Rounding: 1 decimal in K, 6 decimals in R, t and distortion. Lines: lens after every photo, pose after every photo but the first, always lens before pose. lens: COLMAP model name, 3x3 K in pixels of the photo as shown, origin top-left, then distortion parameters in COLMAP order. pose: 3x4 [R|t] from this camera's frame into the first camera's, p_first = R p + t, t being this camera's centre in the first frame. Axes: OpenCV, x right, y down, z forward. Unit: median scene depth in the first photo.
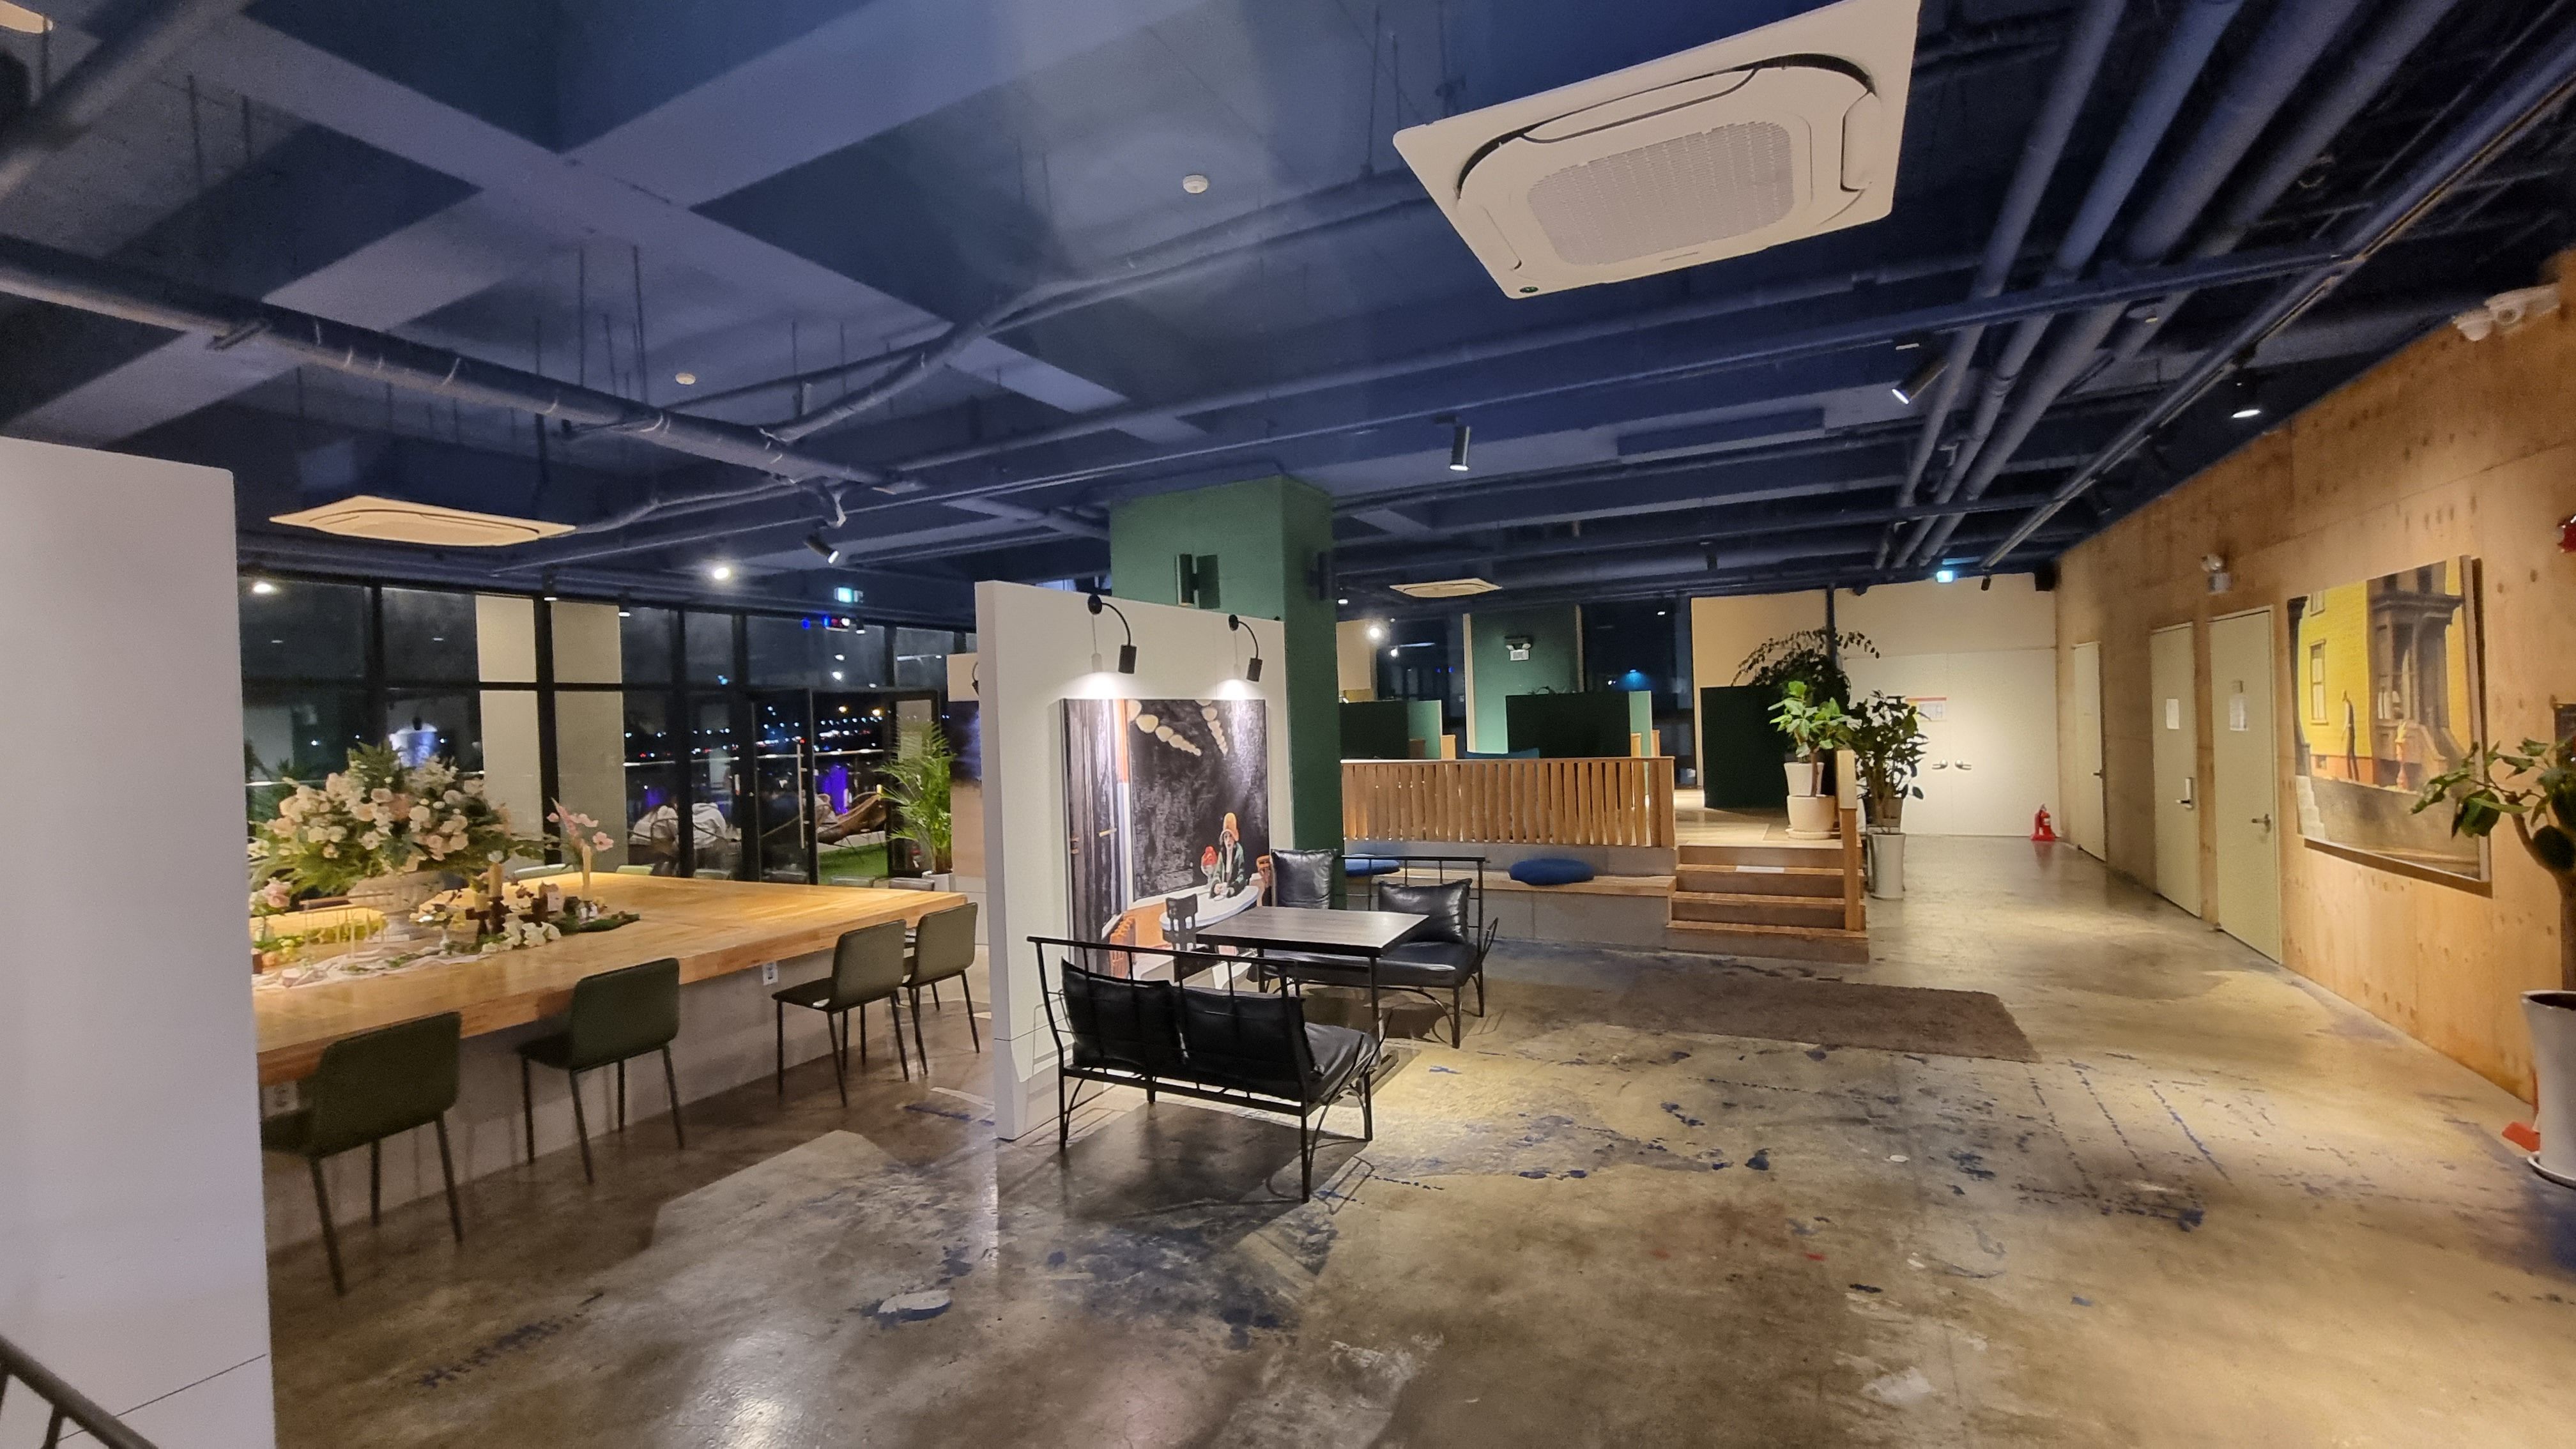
lens RADIAL K [[1062.3, 0, 1285.5], [0, 1062.3, 723.1], [0, 0, 1]] dist [-0.002190, -0.001105]
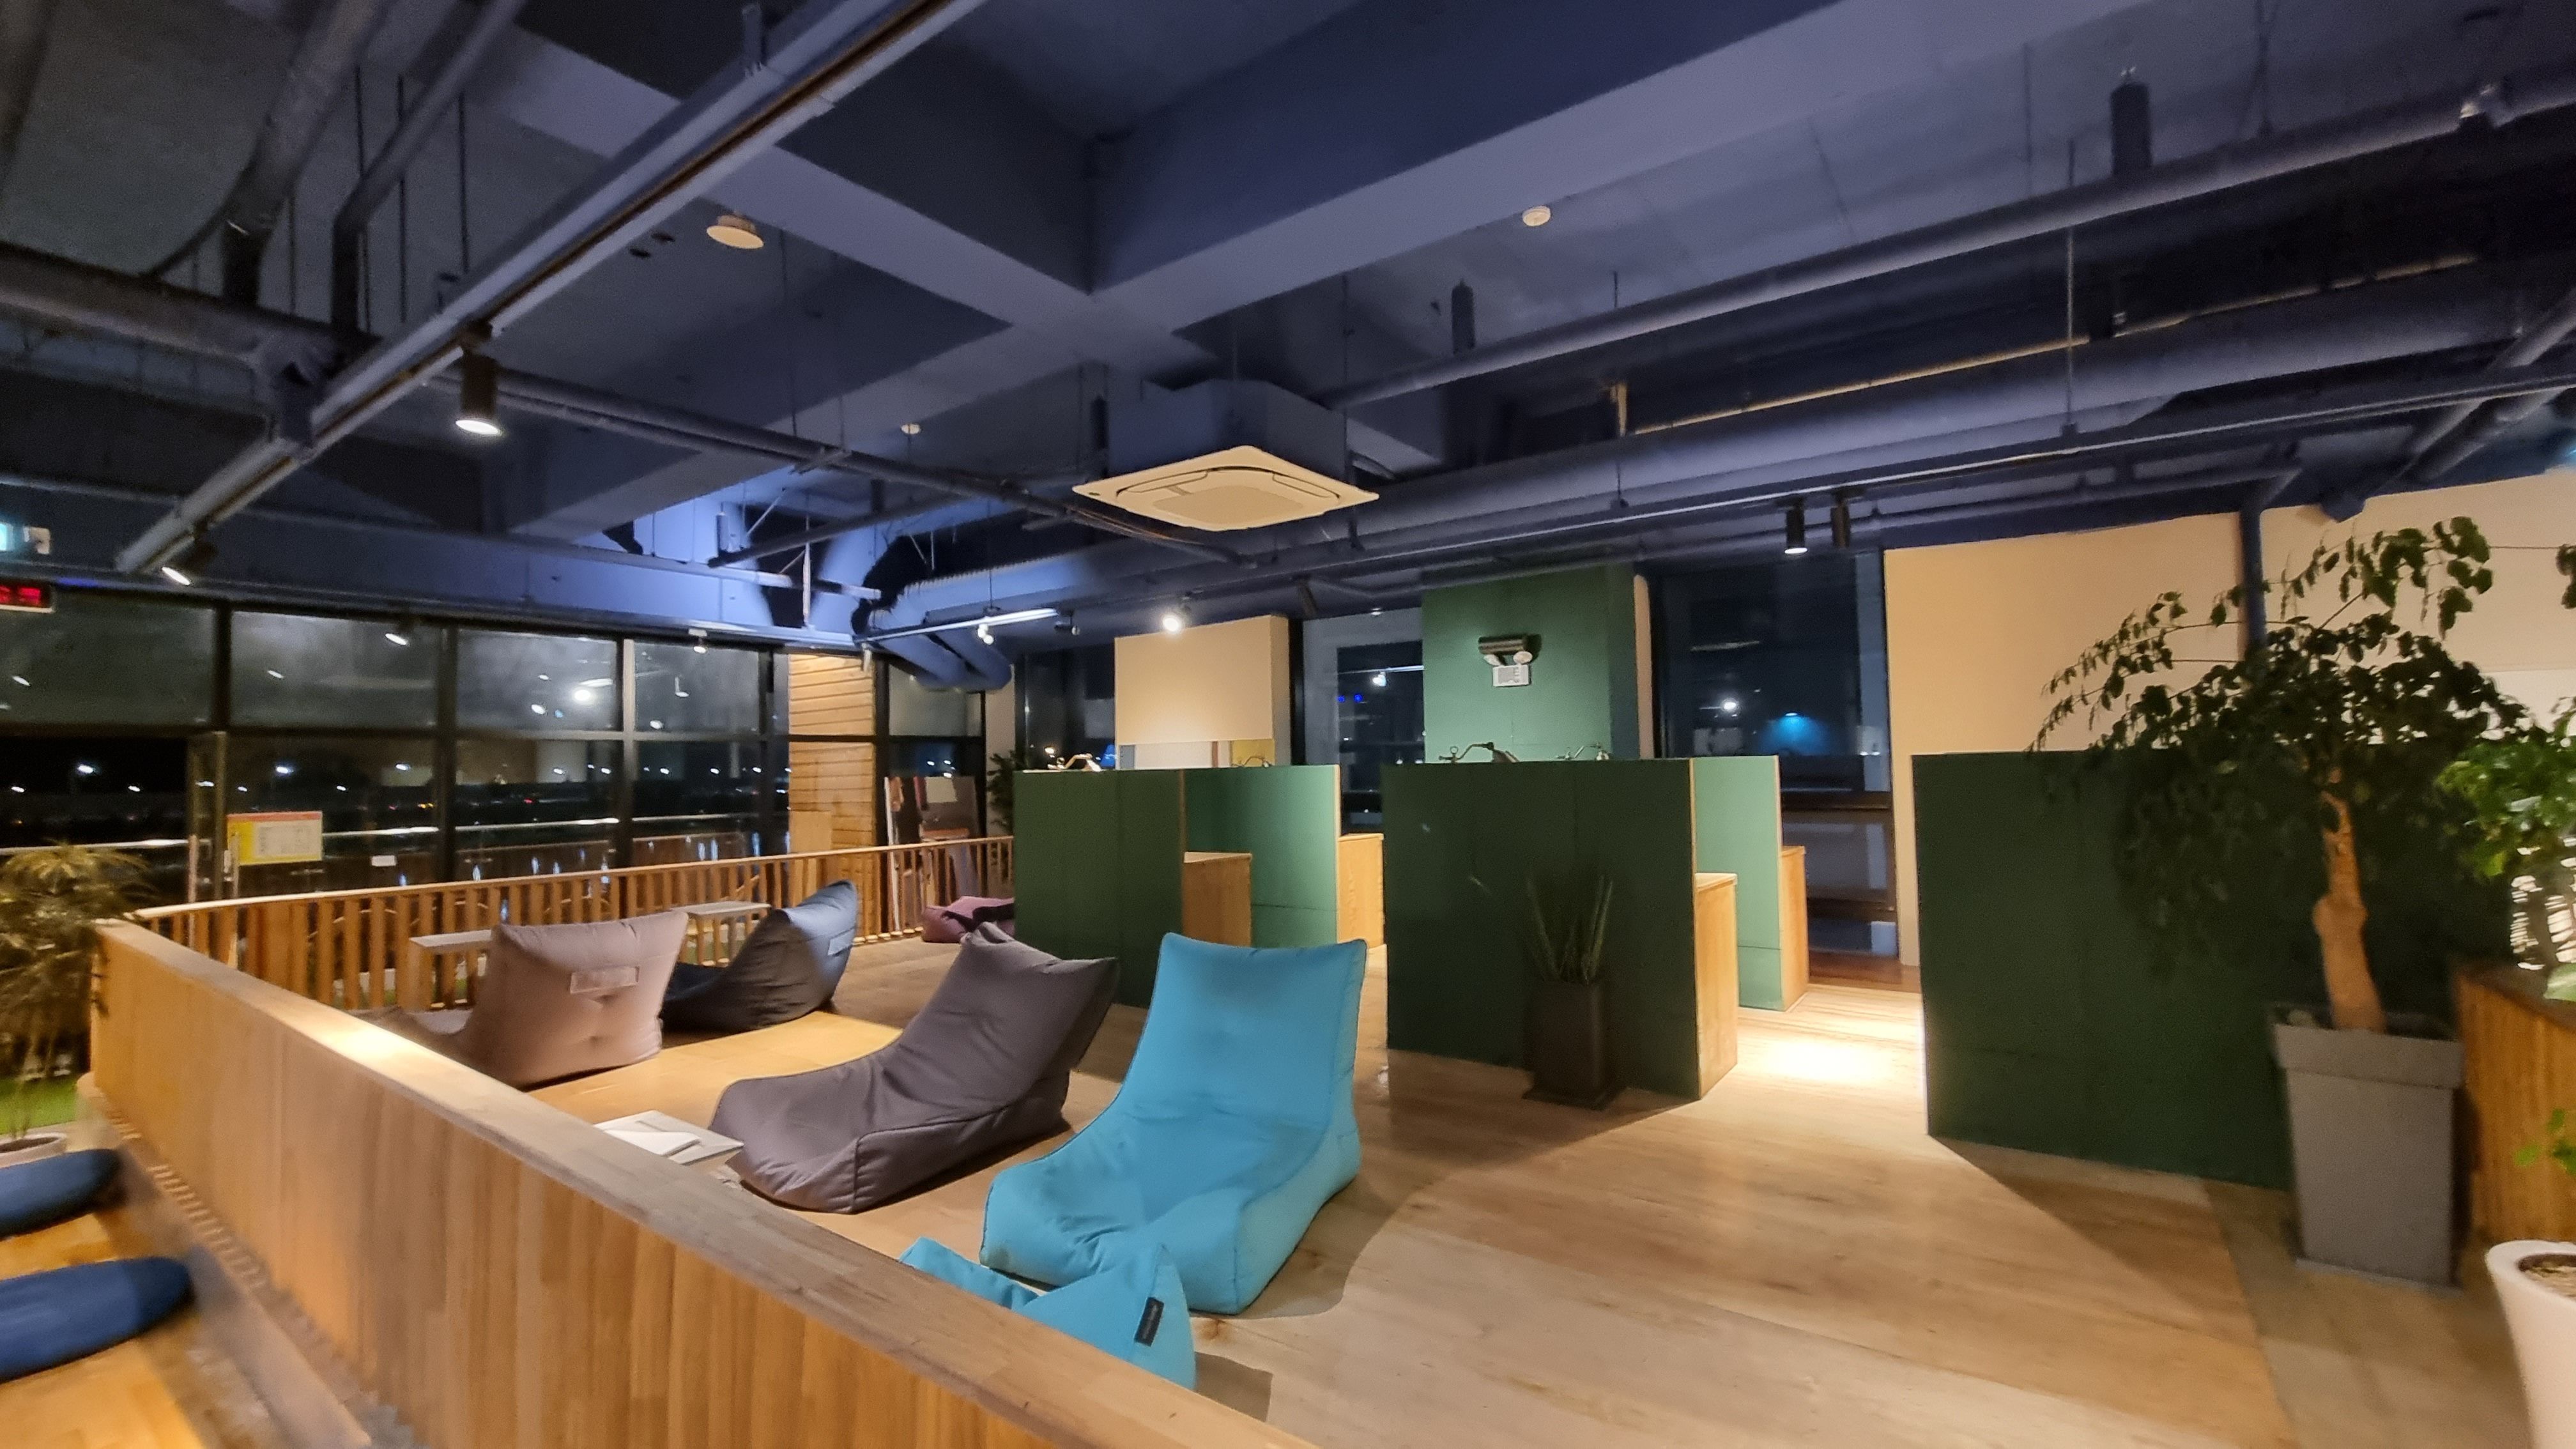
lens RADIAL K [[1062.3, 0, 1293.9], [0, 1062.3, 726.7], [0, 0, 1]] dist [-0.002190, -0.001105]
pose [[0.988927, 0.010180, -0.148052, 0.194342], [-0.016287, 0.999063, -0.040094, -0.019863], [0.147505, 0.042061, 0.988167, 0.502972]]
